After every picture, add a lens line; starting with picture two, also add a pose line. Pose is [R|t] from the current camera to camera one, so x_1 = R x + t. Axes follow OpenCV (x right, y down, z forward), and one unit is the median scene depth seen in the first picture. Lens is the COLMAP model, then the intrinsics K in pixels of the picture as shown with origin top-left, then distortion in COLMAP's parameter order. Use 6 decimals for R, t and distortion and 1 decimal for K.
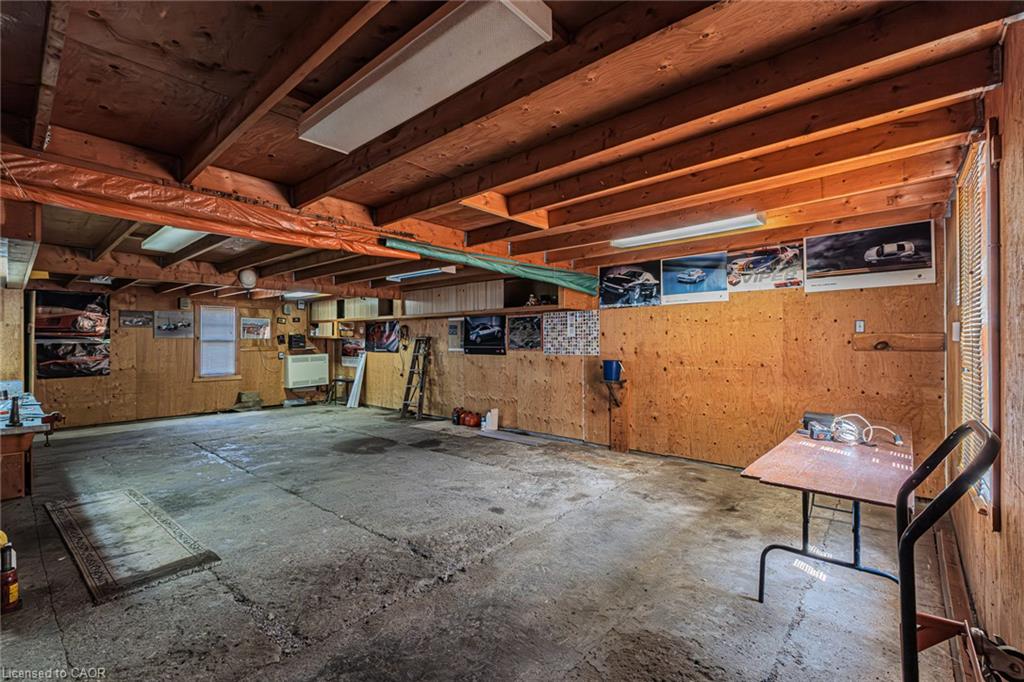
lens RADIAL K [[444.3, 0, 516.9], [0, 444.3, 339.5], [0, 0, 1]] dist [0.005275, -0.004037]
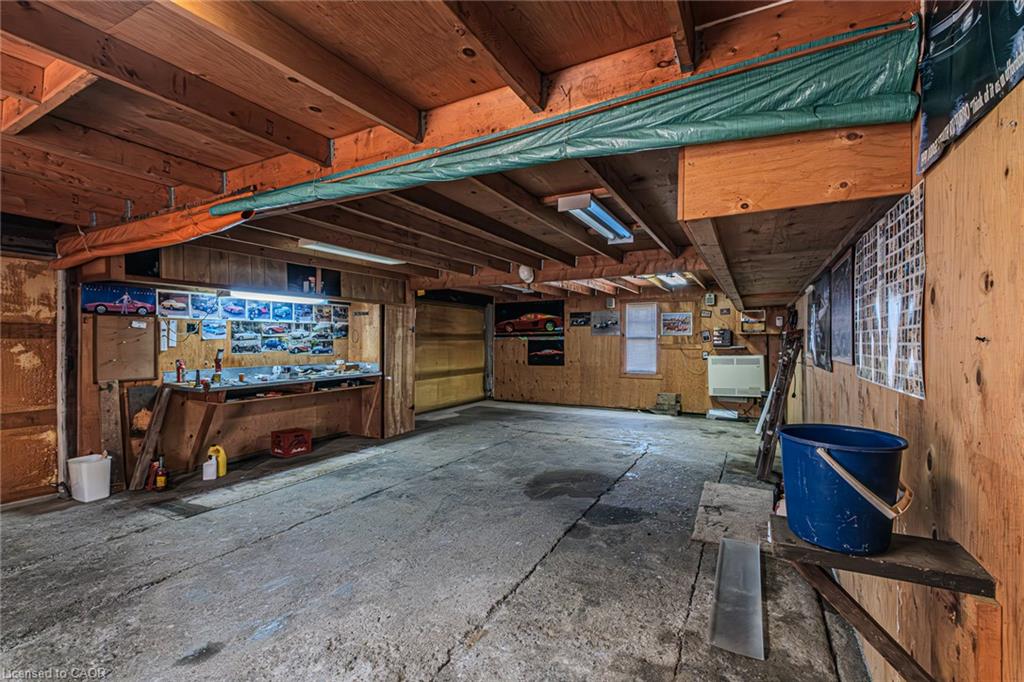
lens RADIAL K [[444.3, 0, 514.7], [0, 444.3, 341.0], [0, 0, 1]] dist [0.005275, -0.004037]
pose [[0.222421, 0.003825, -0.974943, 0.422636], [0.004034, 0.999980, 0.004843, 0.007515], [0.974942, -0.005010, 0.222401, 0.953276]]
